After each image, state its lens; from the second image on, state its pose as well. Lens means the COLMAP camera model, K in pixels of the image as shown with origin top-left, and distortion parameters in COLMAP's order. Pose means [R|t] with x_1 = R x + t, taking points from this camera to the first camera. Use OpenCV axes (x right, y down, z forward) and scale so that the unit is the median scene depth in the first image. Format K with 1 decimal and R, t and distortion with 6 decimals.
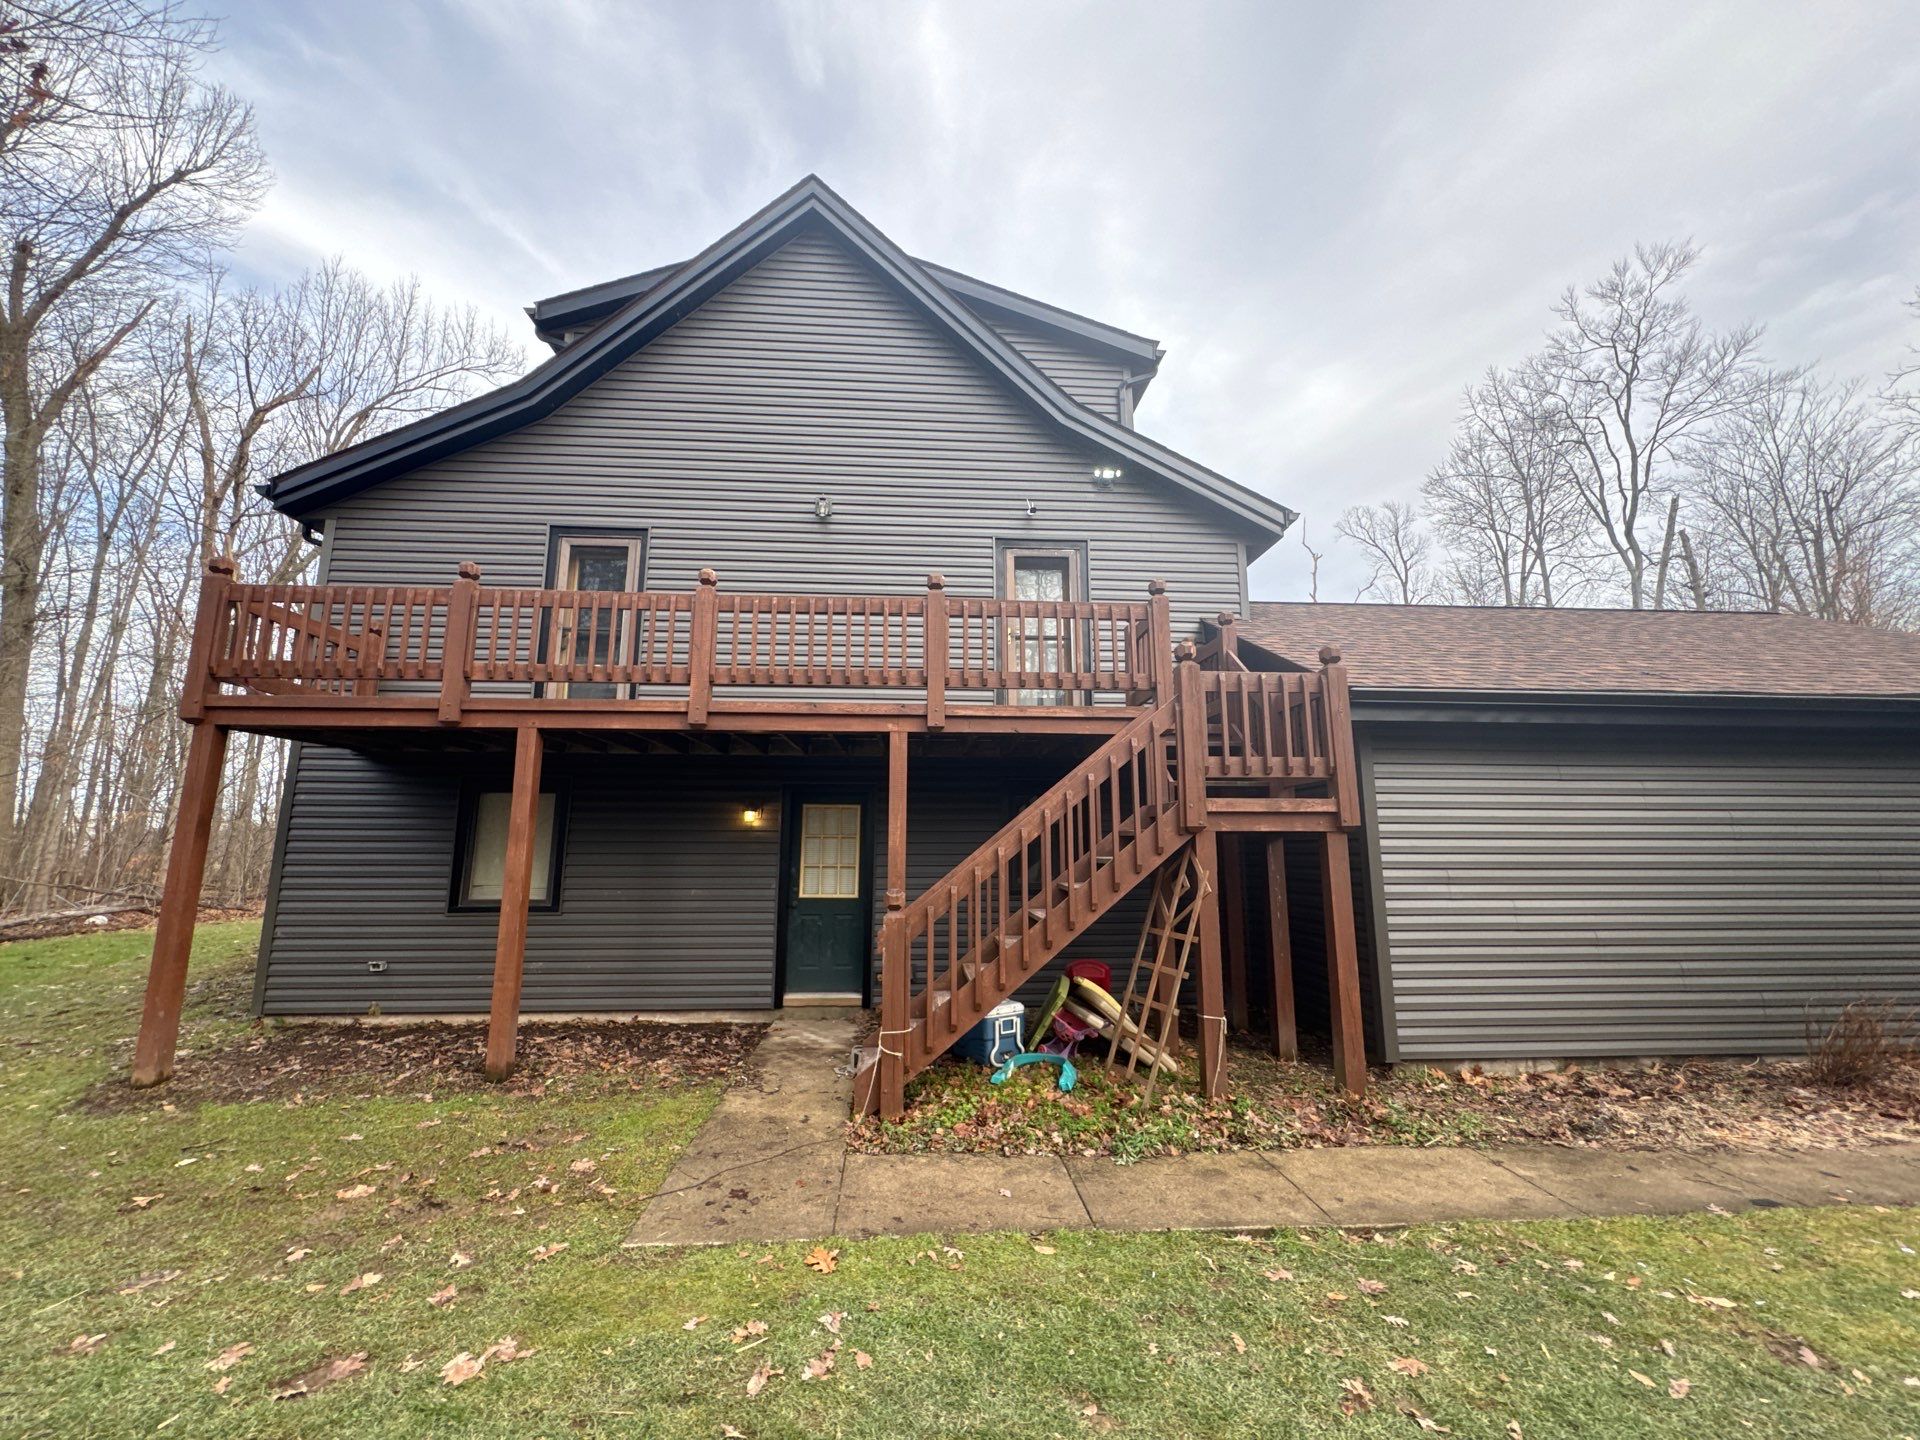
lens RADIAL K [[770.3, 0, 971.2], [0, 770.3, 718.9], [0, 0, 1]] dist [-0.000686, 0.002461]
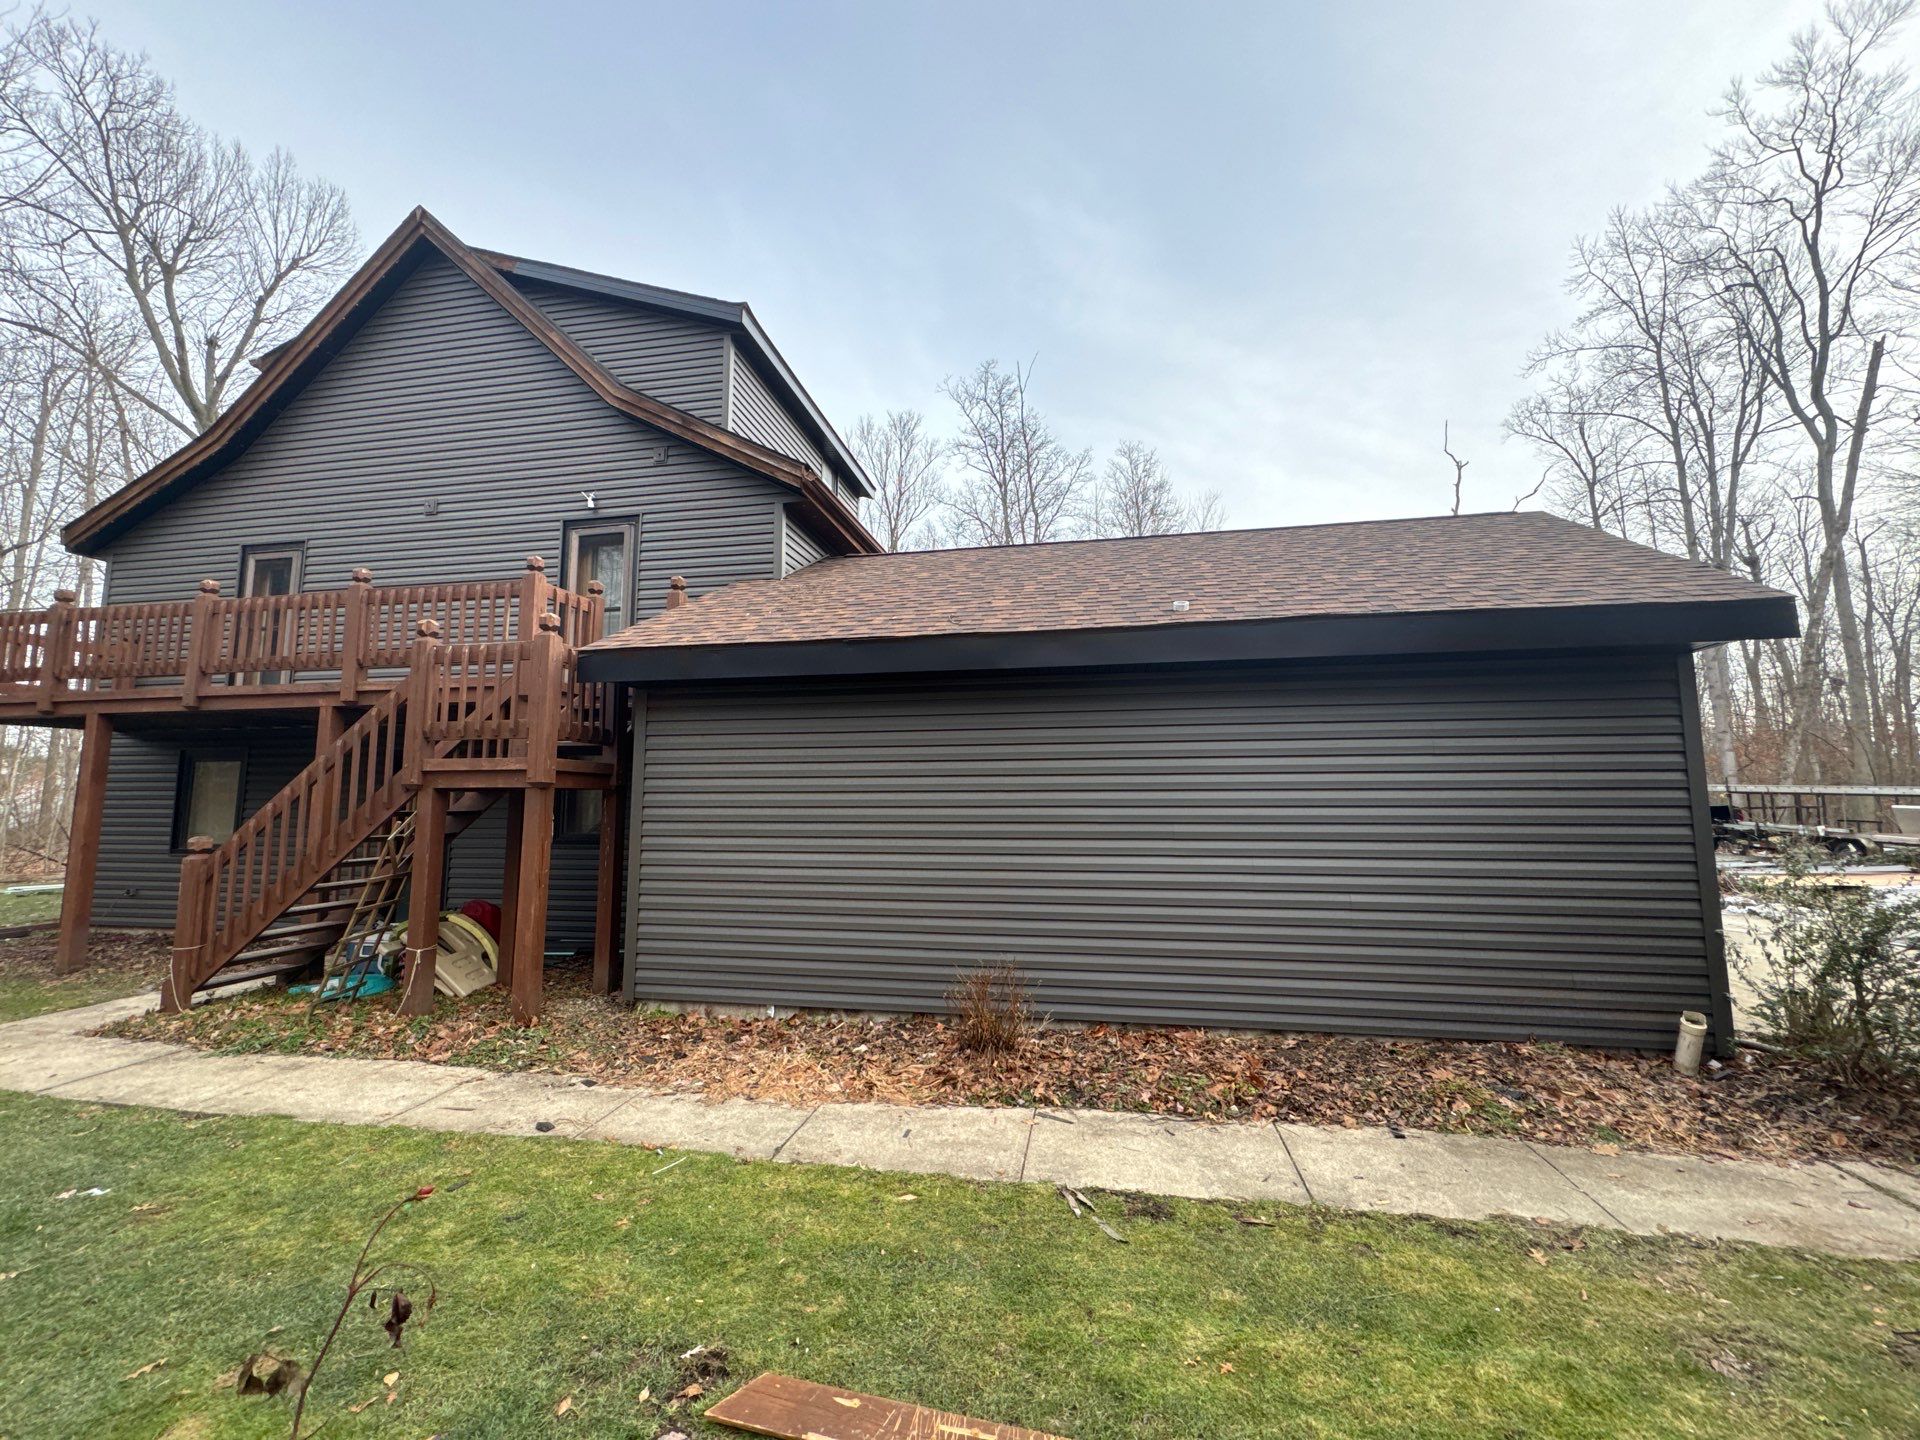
lens RADIAL K [[770.3, 0, 971.2], [0, 770.3, 718.9], [0, 0, 1]] dist [-0.000686, 0.002461]
pose [[0.968717, -0.030111, -0.246334, 0.313634], [0.045221, 0.997411, 0.055910, 0.003717], [0.244013, -0.065300, 0.967571, 0.024195]]
